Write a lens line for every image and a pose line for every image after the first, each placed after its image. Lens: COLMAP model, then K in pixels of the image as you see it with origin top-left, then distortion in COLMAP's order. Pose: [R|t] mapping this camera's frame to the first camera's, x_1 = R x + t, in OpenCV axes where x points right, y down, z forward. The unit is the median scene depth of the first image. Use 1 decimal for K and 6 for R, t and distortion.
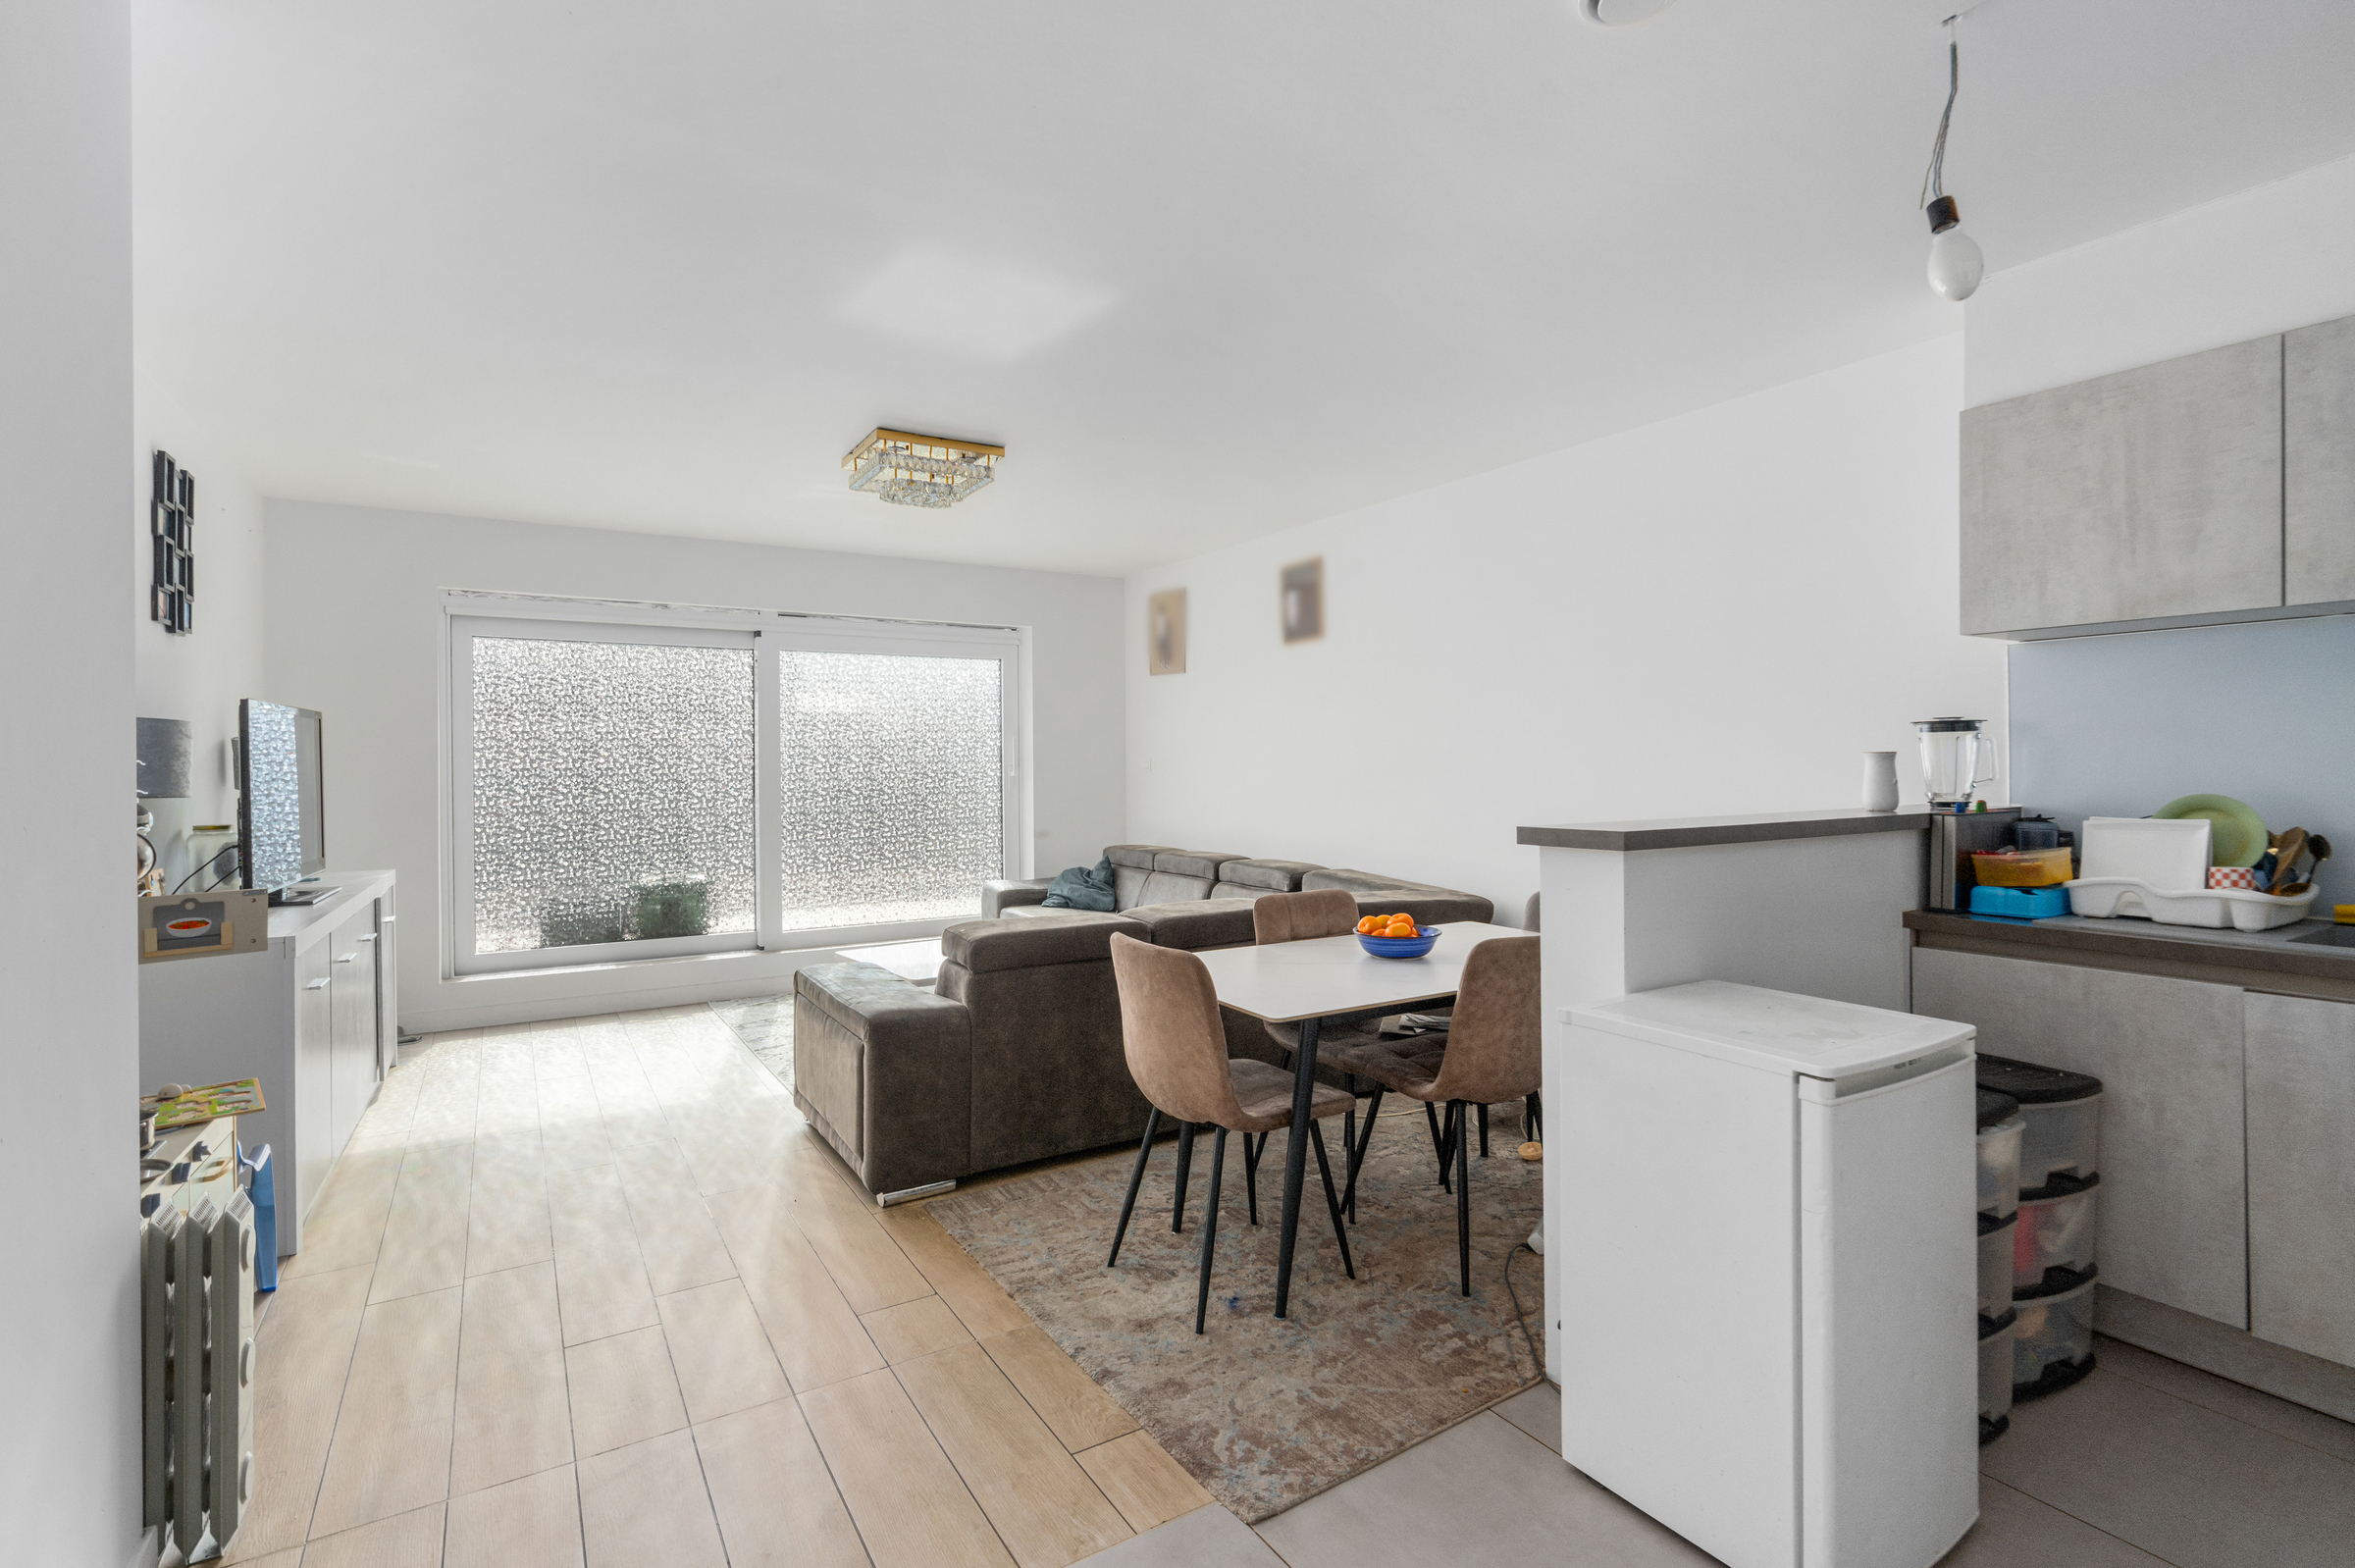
lens RADIAL K [[1077.2, 0, 1165.7], [0, 1077.2, 773.3], [0, 0, 1]] dist [-0.001776, -0.000008]
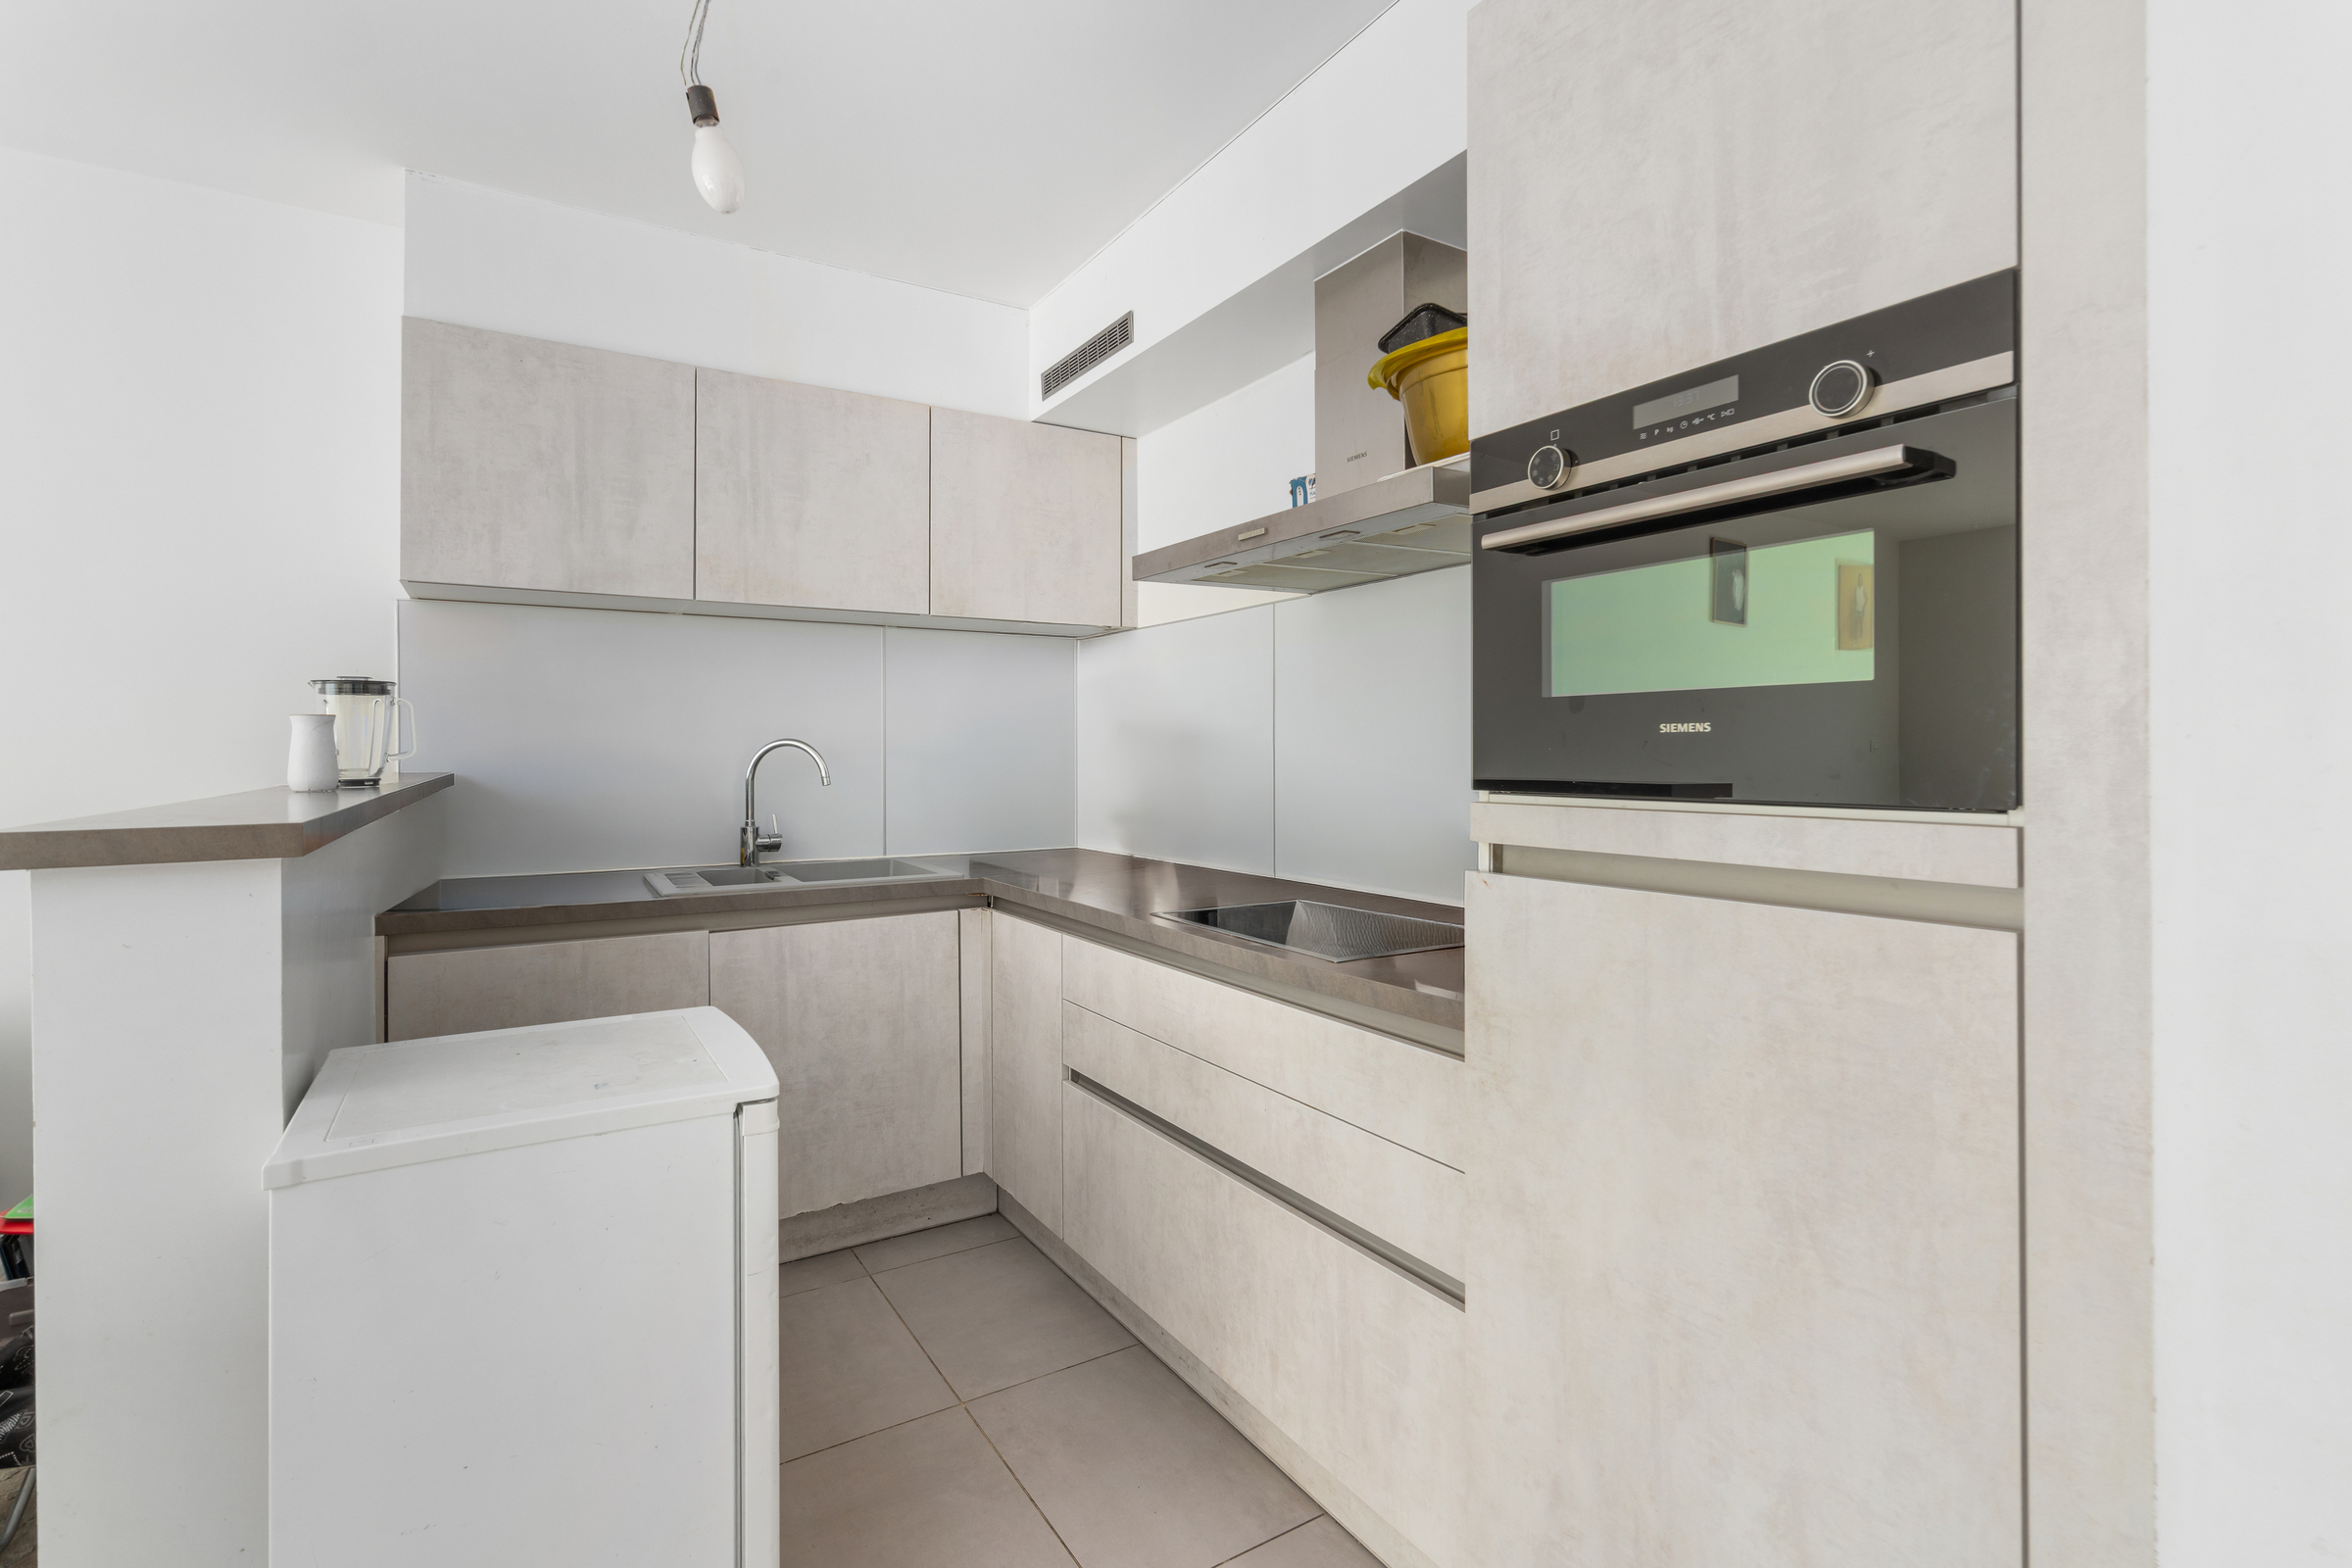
lens RADIAL K [[1099.7, 0, 1165.6], [0, 1099.7, 747.6], [0, 0, 1]] dist [-0.000850, 0.000351]
pose [[-0.004179, 0.010473, 0.999936, -0.134163], [0.010005, 0.999896, -0.010431, 0.019522], [-0.999941, 0.009960, -0.004283, 0.432895]]
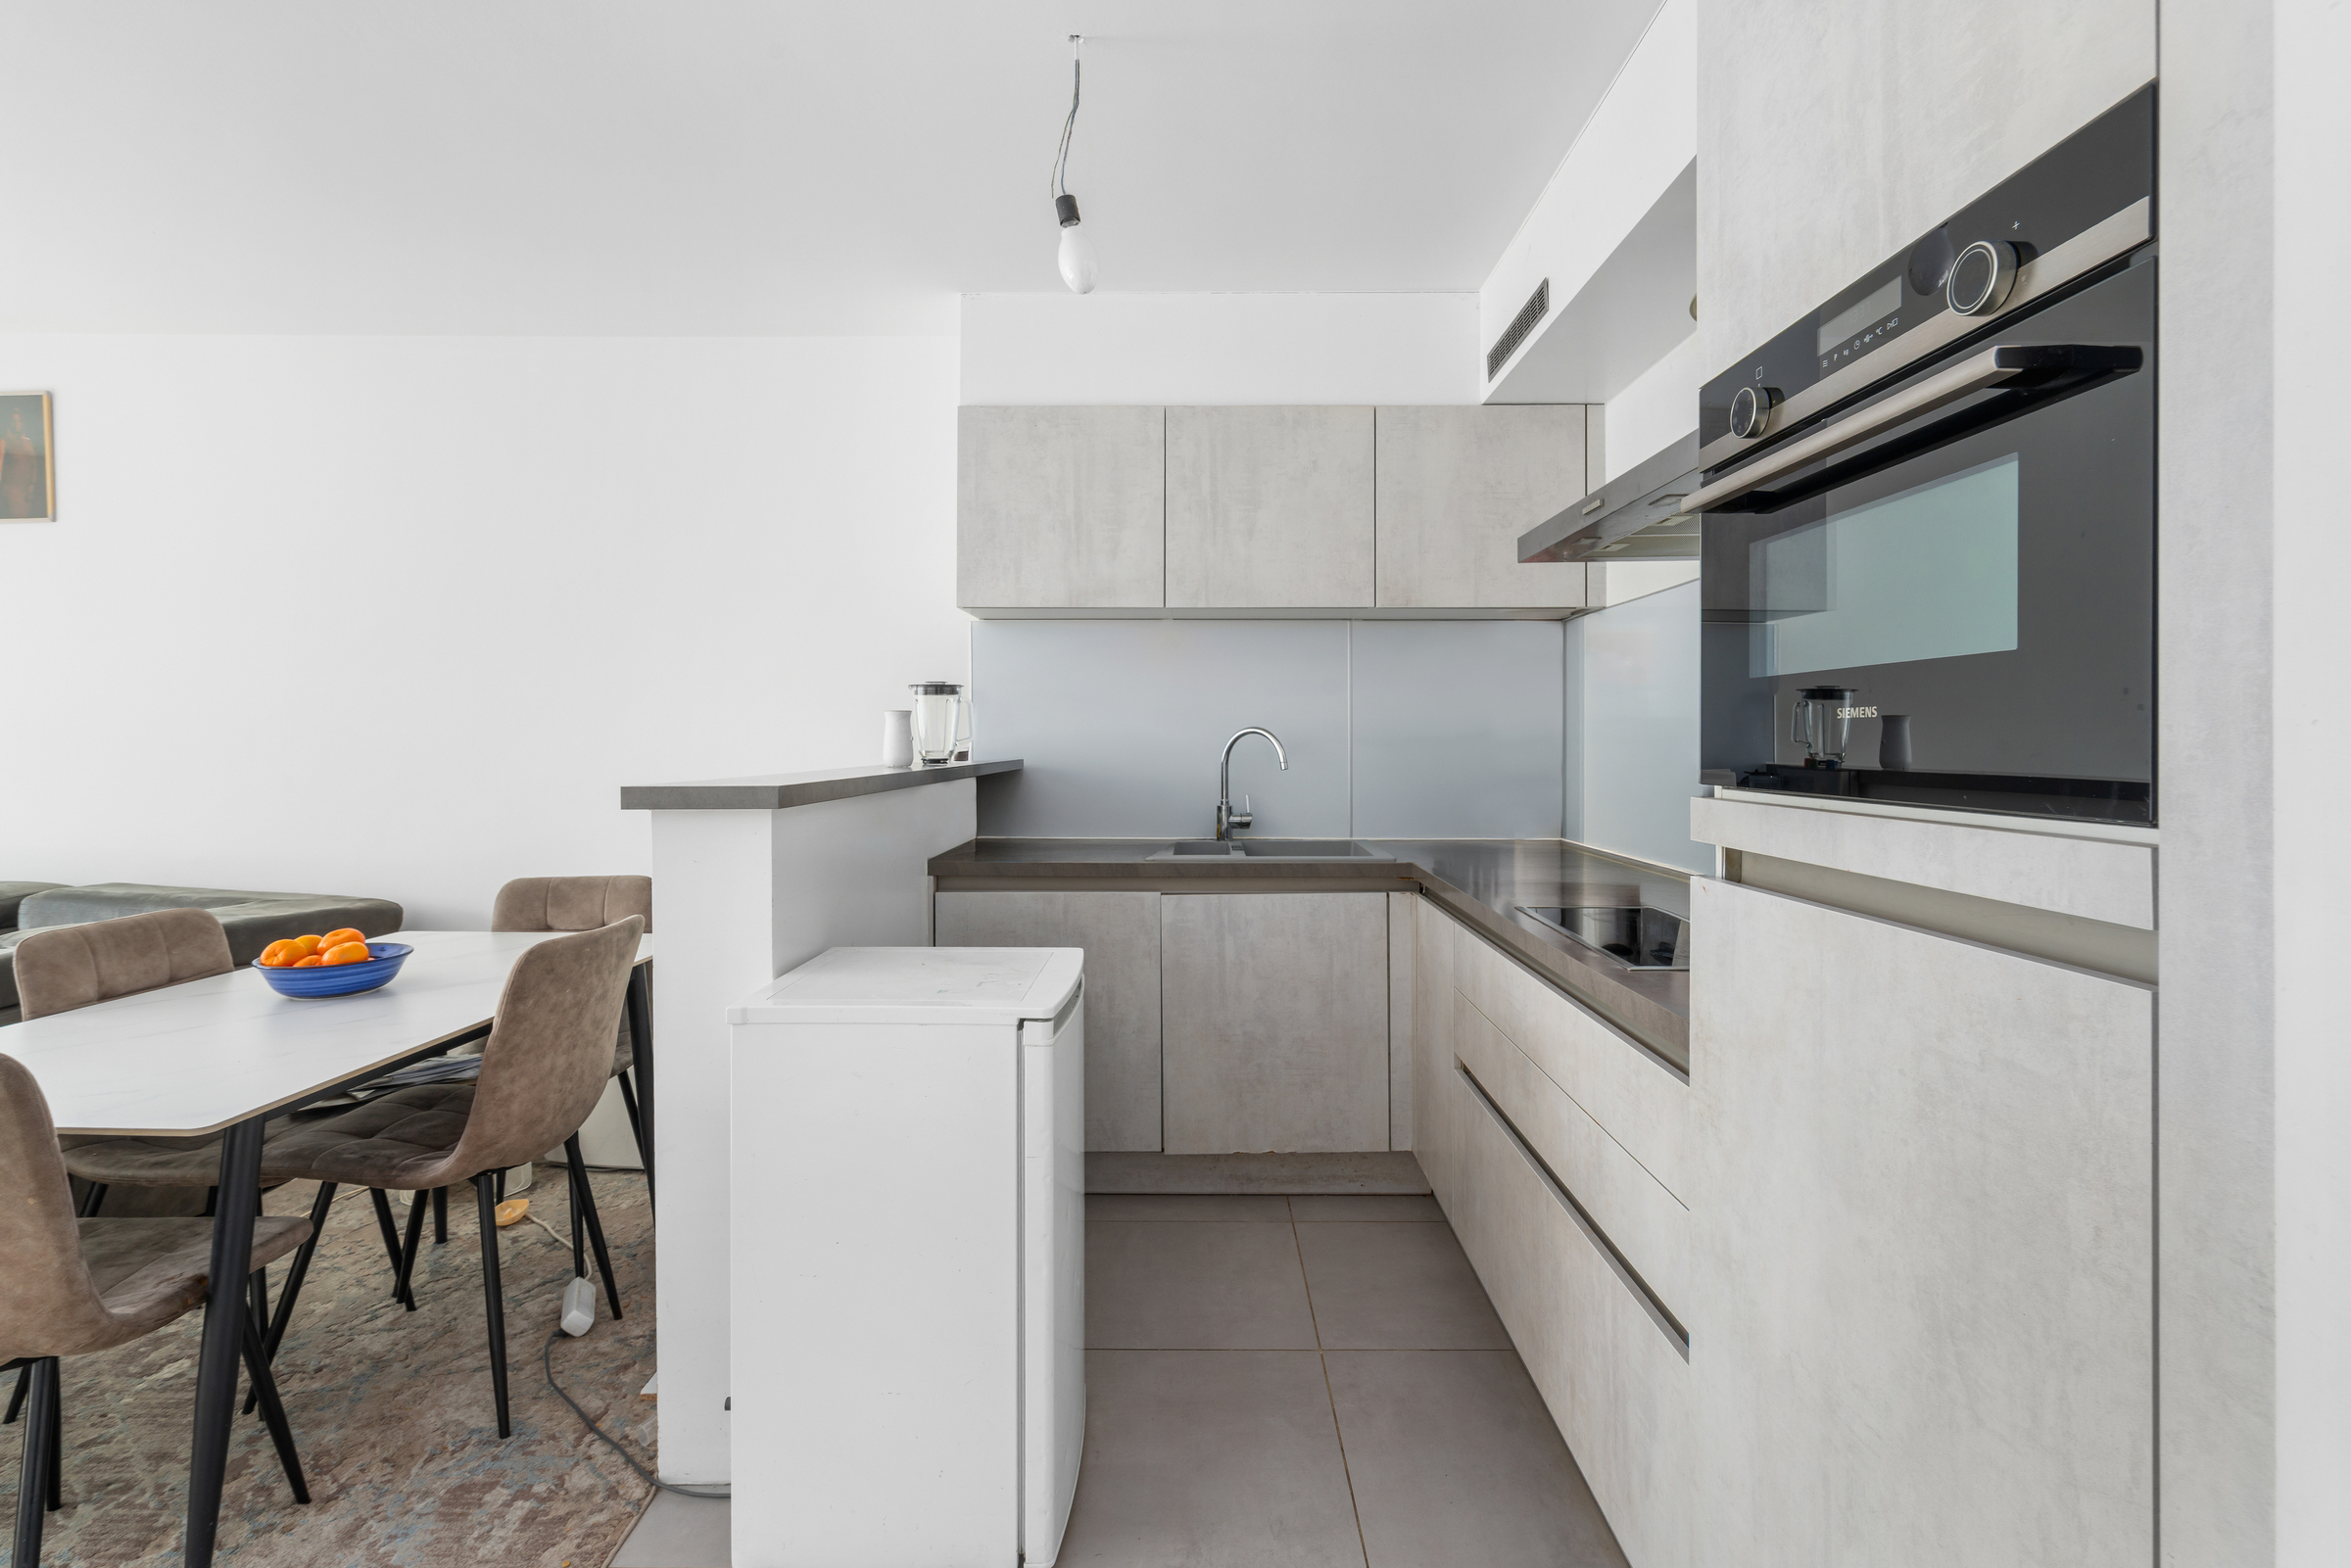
lens RADIAL K [[1115.1, 0, 1175.2], [0, 1115.1, 740.9], [0, 0, 1]] dist [-0.001019, 0.000907]
pose [[0.529121, 0.006956, 0.848518, -0.125723], [0.000847, 0.999962, -0.008726, 0.021366], [-0.848546, 0.005335, 0.529095, 0.215125]]
